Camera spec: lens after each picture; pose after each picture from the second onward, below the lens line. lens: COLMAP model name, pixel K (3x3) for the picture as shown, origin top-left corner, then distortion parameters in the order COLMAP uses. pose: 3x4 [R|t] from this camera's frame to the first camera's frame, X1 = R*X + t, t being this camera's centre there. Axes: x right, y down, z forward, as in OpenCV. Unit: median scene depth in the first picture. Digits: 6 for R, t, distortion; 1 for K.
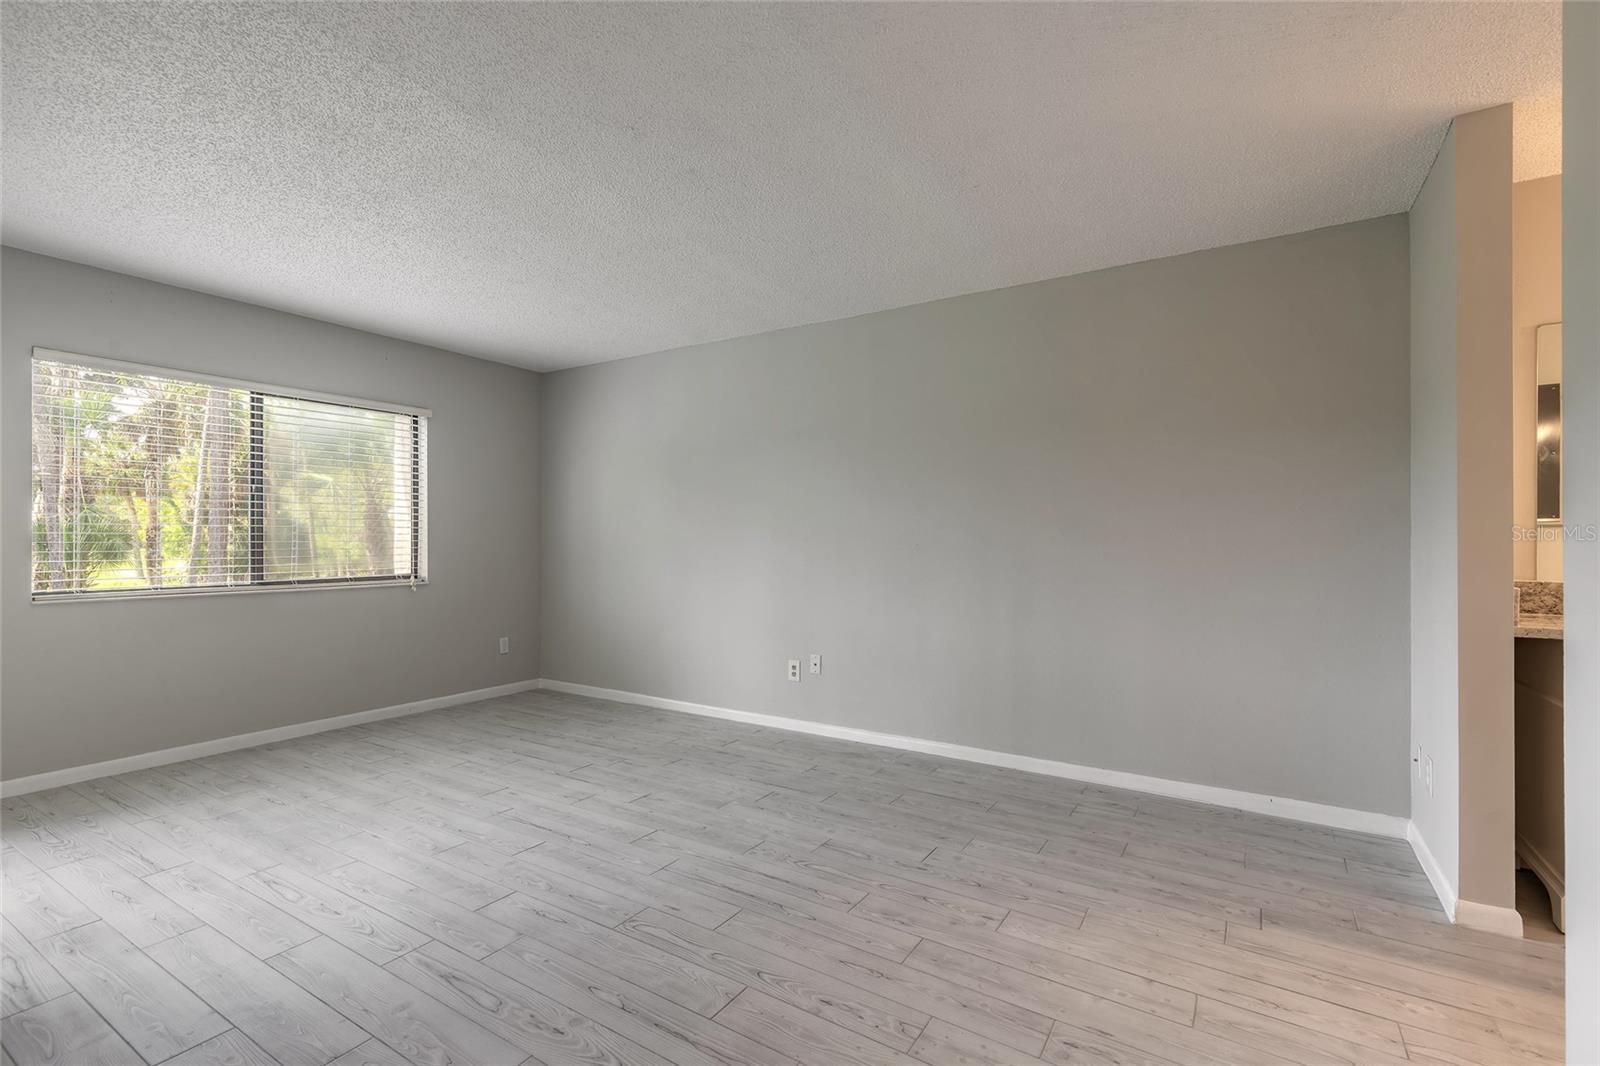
lens RADIAL K [[720.4, 0, 795.0], [0, 720.4, 539.2], [0, 0, 1]] dist [0.011190, -0.004304]
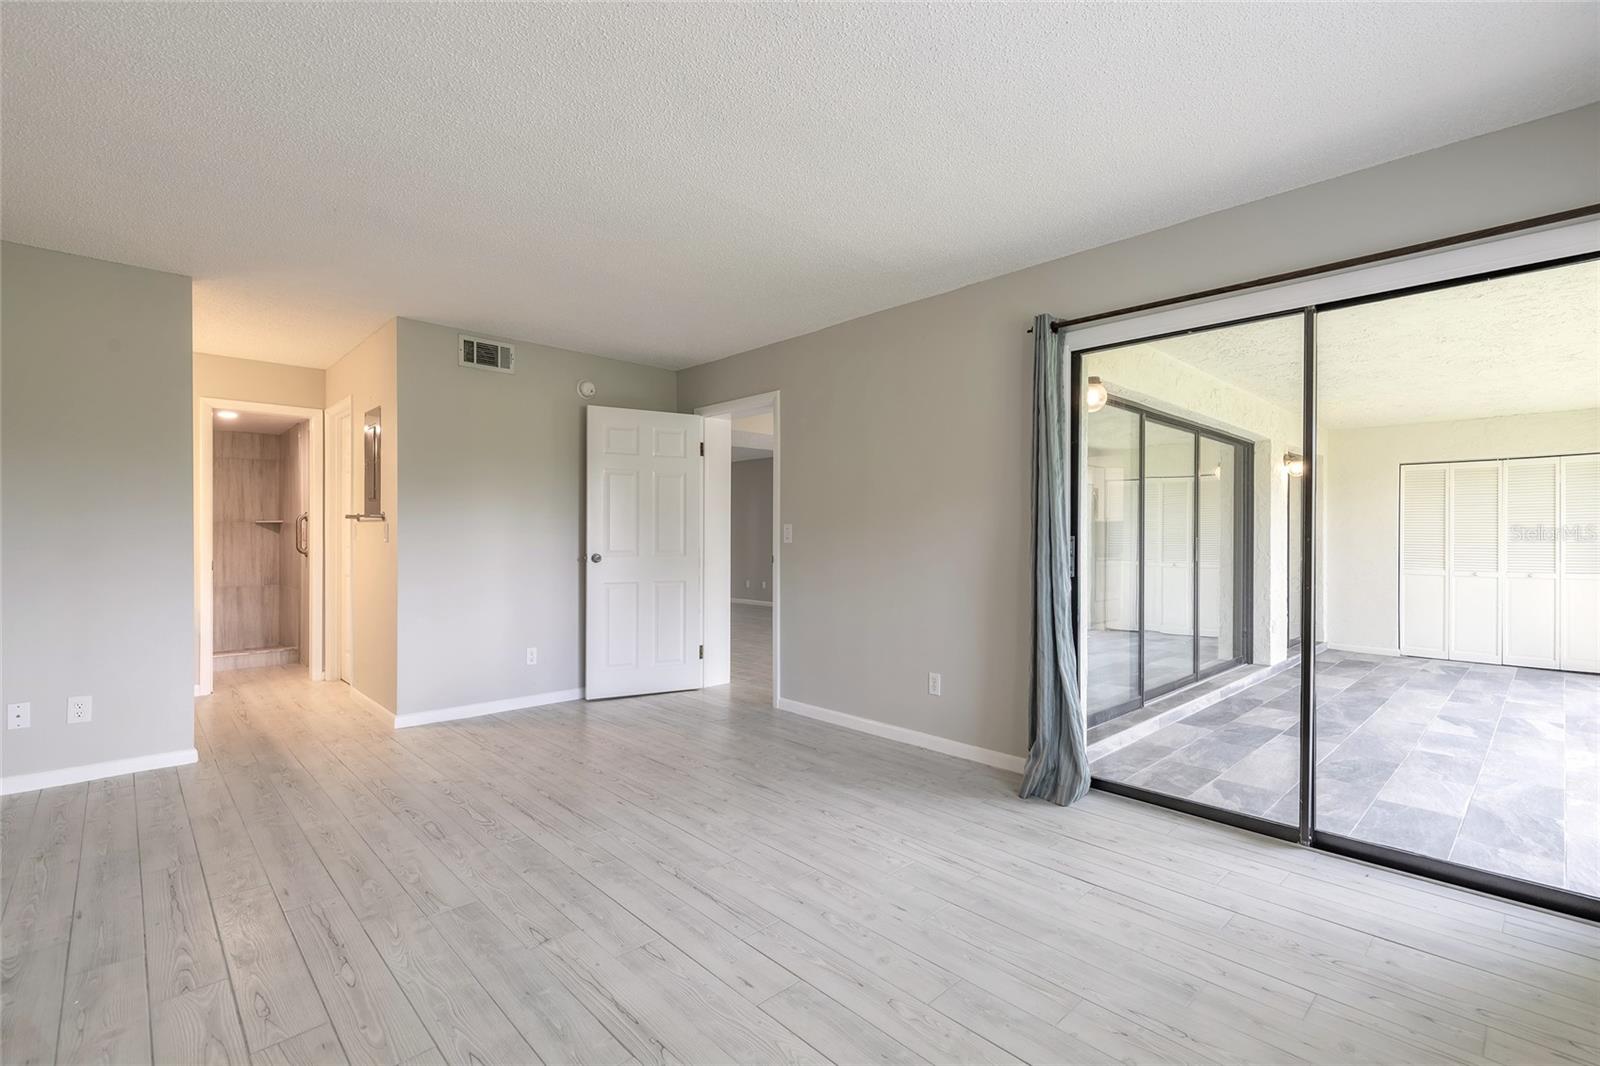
lens RADIAL K [[720.4, 0, 795.0], [0, 720.4, 539.2], [0, 0, 1]] dist [0.011190, -0.004304]
pose [[-0.969301, -0.006729, 0.245785, -0.698417], [-0.006264, 0.999977, 0.002671, 0.001823], [-0.245797, 0.001049, -0.969321, 1.904936]]
